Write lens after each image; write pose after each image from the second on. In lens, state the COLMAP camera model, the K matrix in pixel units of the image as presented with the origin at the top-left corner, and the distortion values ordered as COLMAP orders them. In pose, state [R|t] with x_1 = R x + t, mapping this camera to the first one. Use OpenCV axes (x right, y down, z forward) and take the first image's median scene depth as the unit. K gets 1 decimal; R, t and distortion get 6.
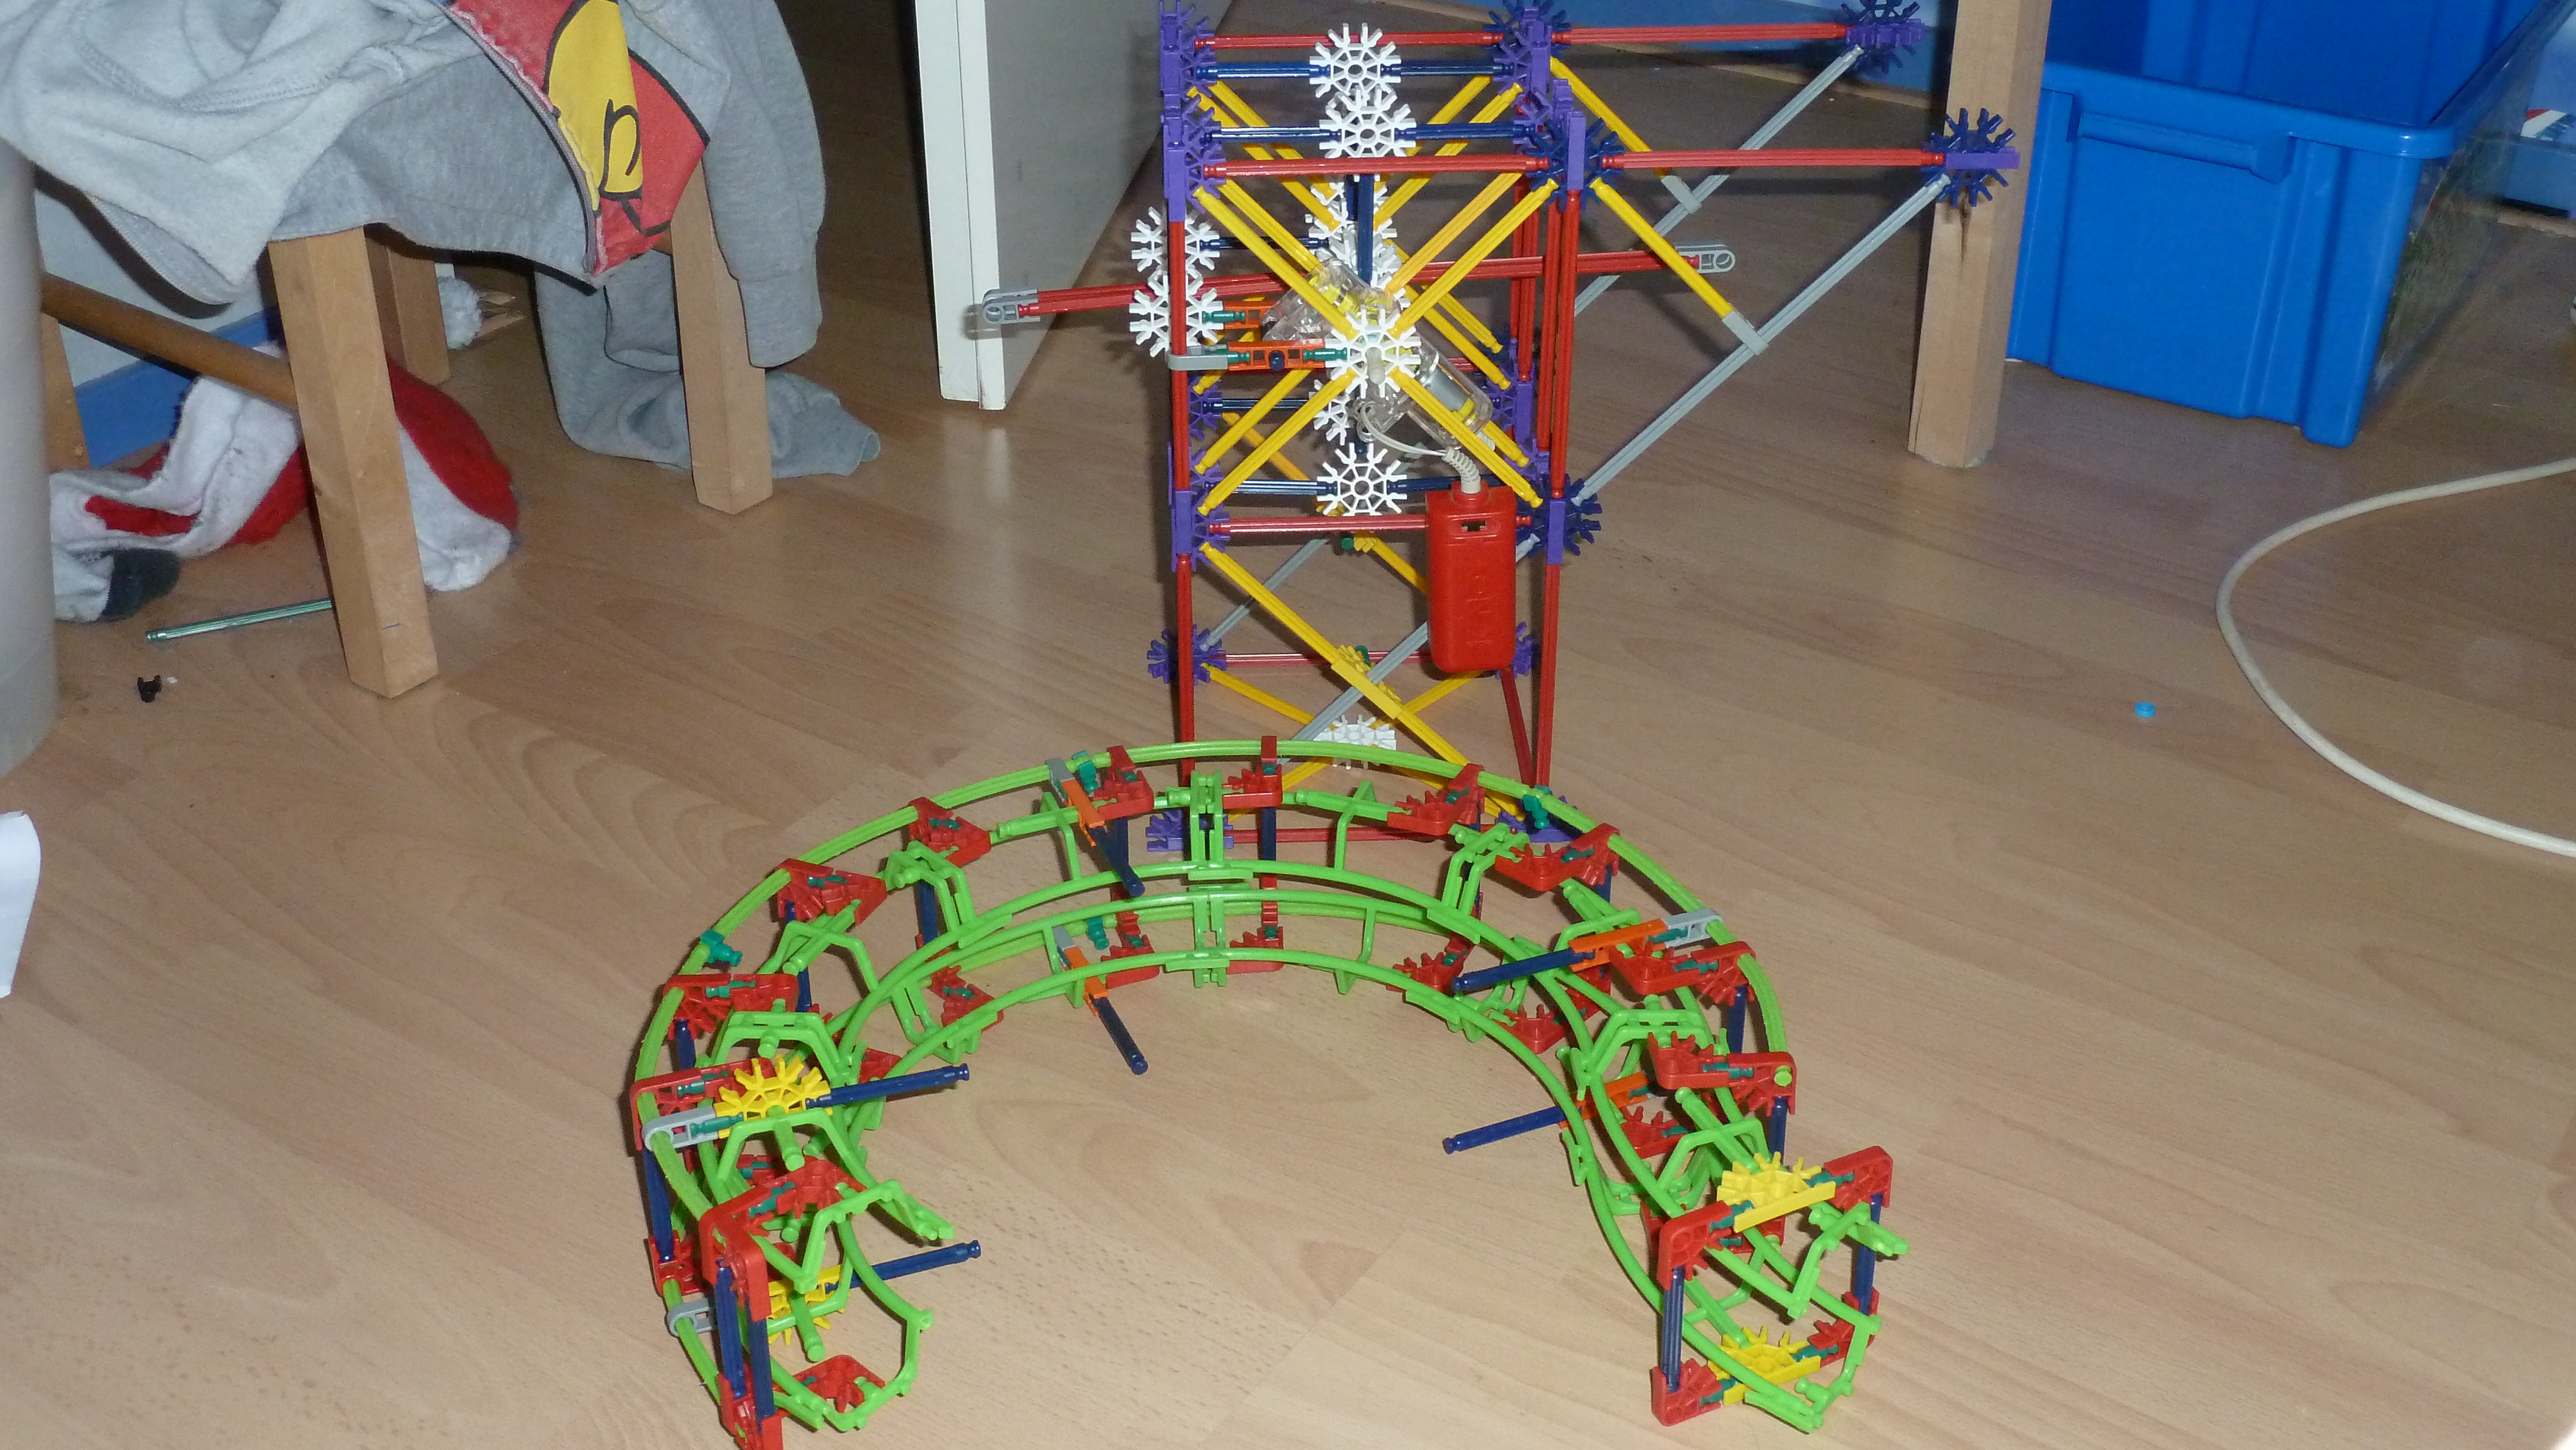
lens RADIAL K [[2931.2, 0, 1288.0], [0, 2931.2, 725.0], [0, 0, 1]] dist [-0.019009, 0.001619]
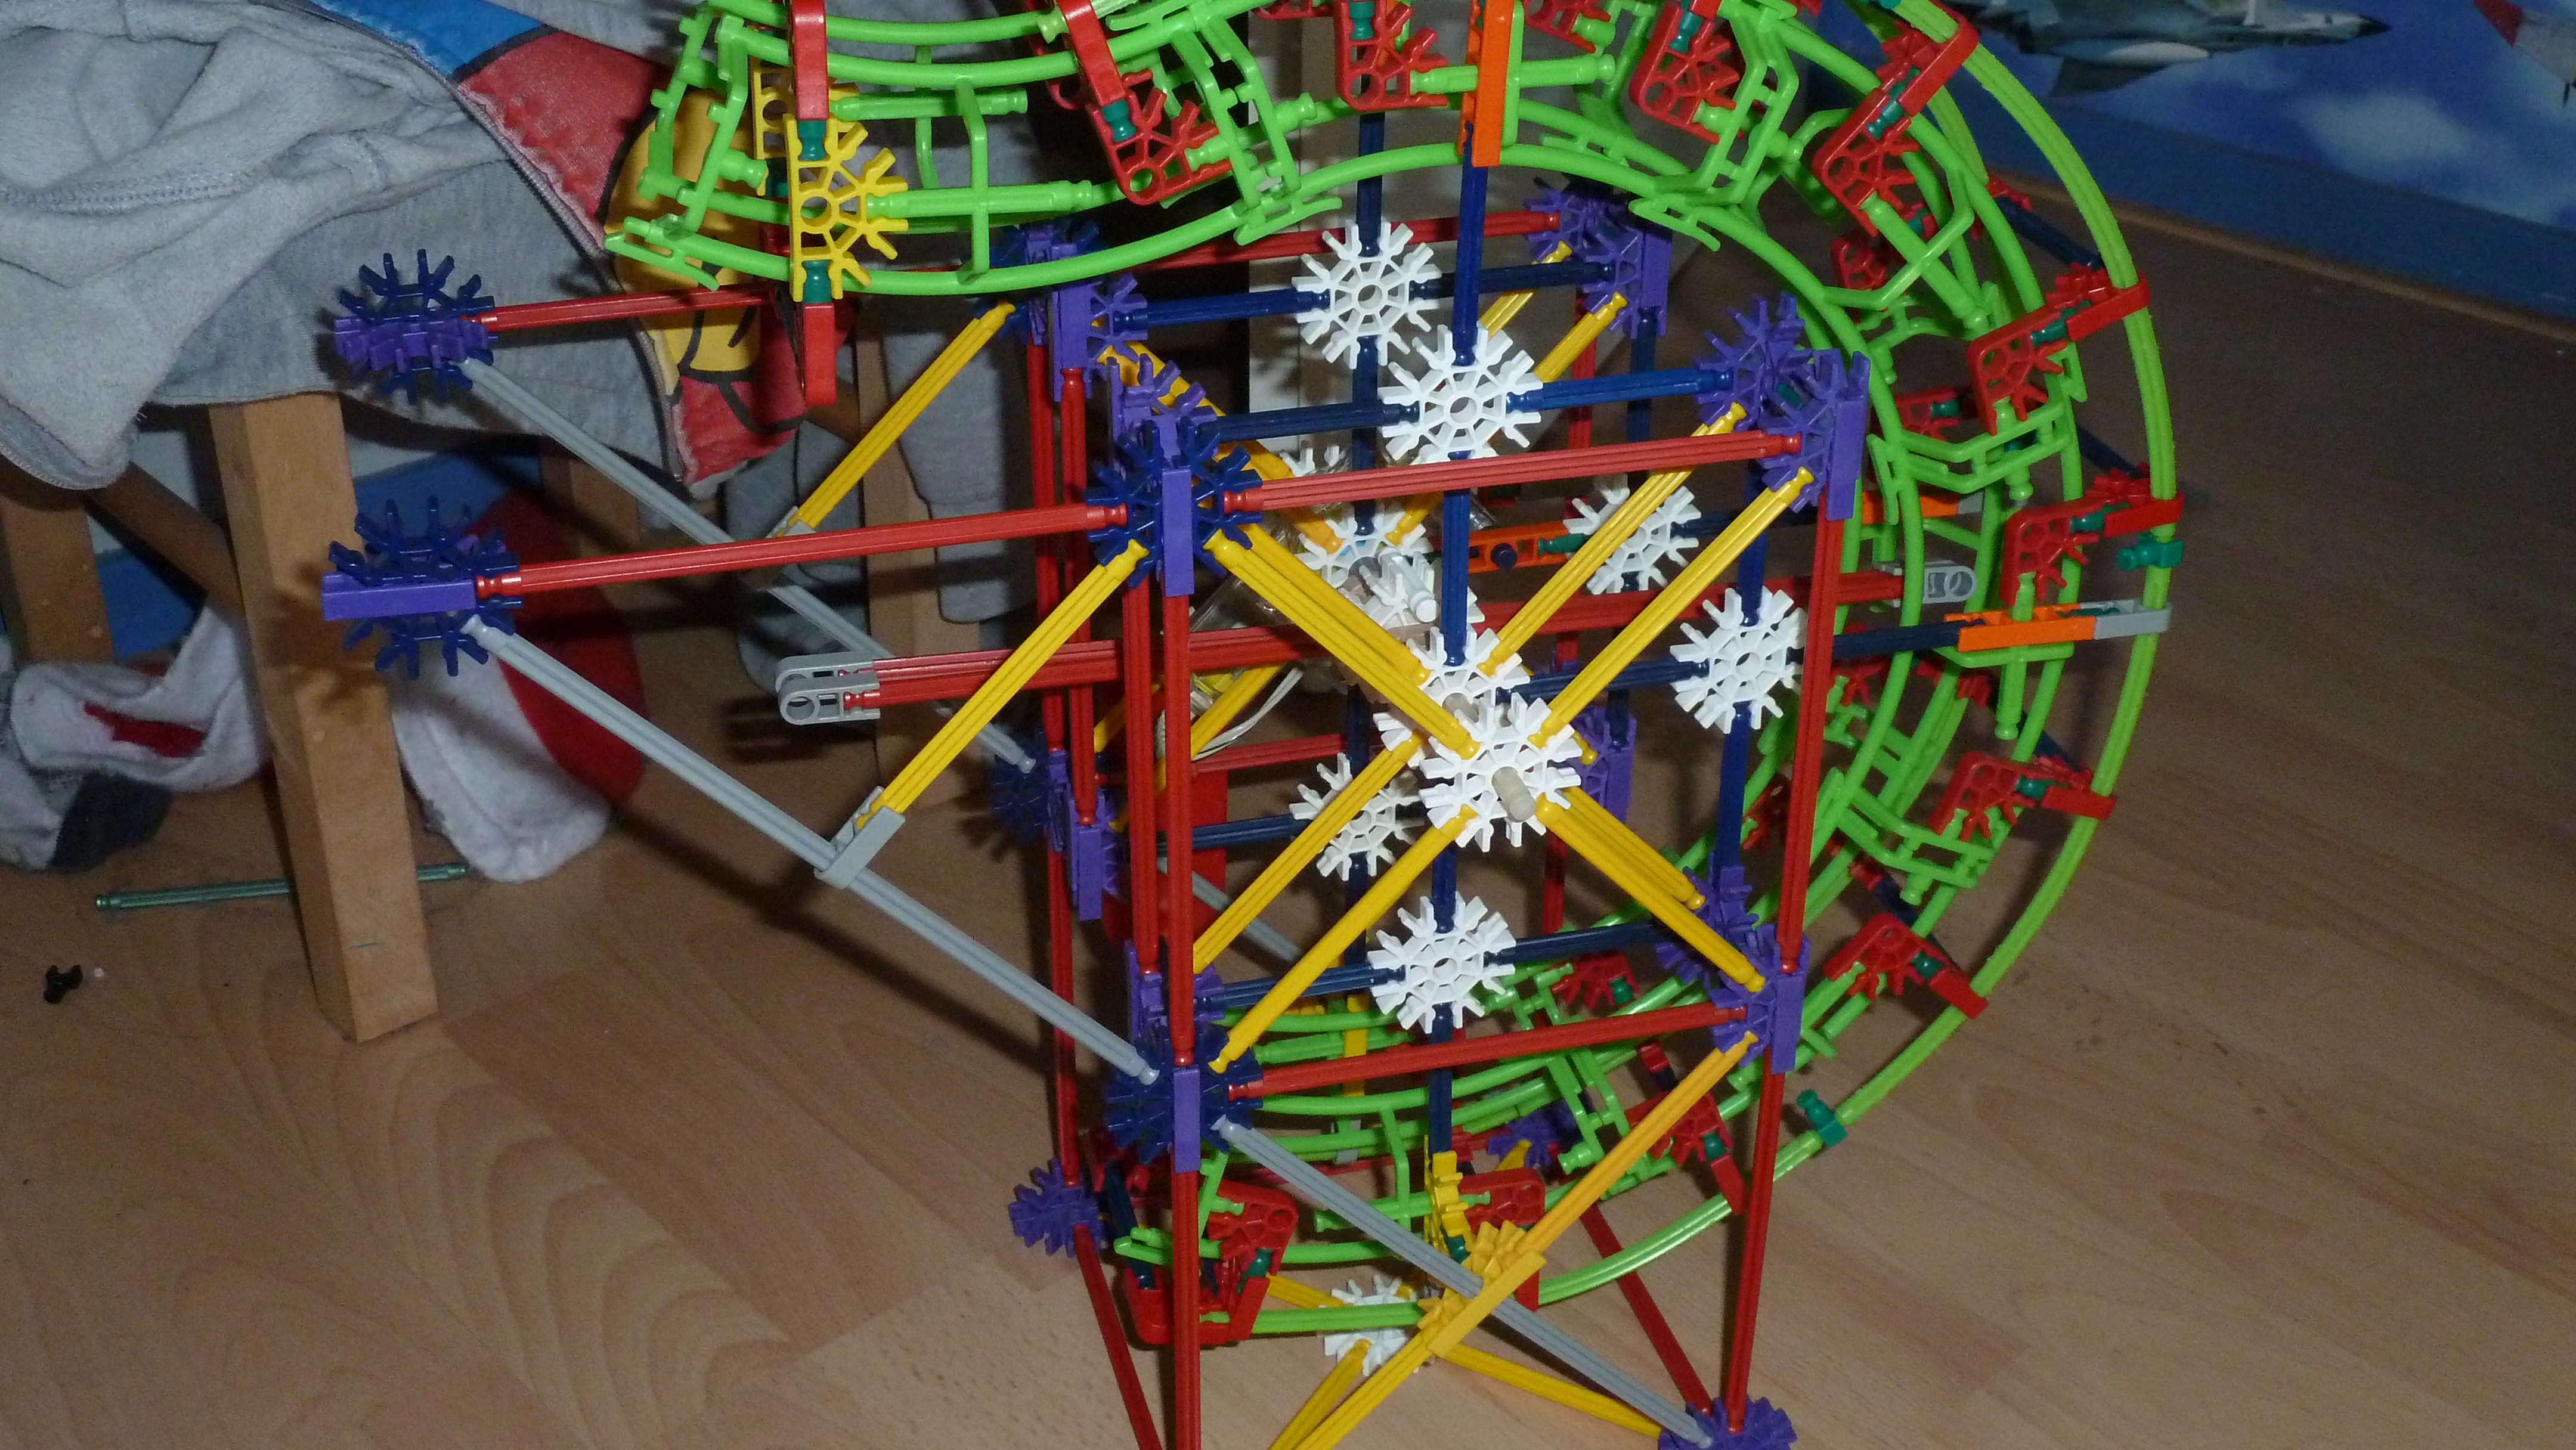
lens RADIAL K [[2931.2, 0, 1288.0], [0, 2931.2, 725.0], [0, 0, 1]] dist [-0.019009, 0.001619]
pose [[0.973413, 0.112617, -0.199459, 0.047963], [-0.121212, 0.992131, -0.031375, -0.095775], [0.194356, 0.054718, 0.979404, 0.364379]]
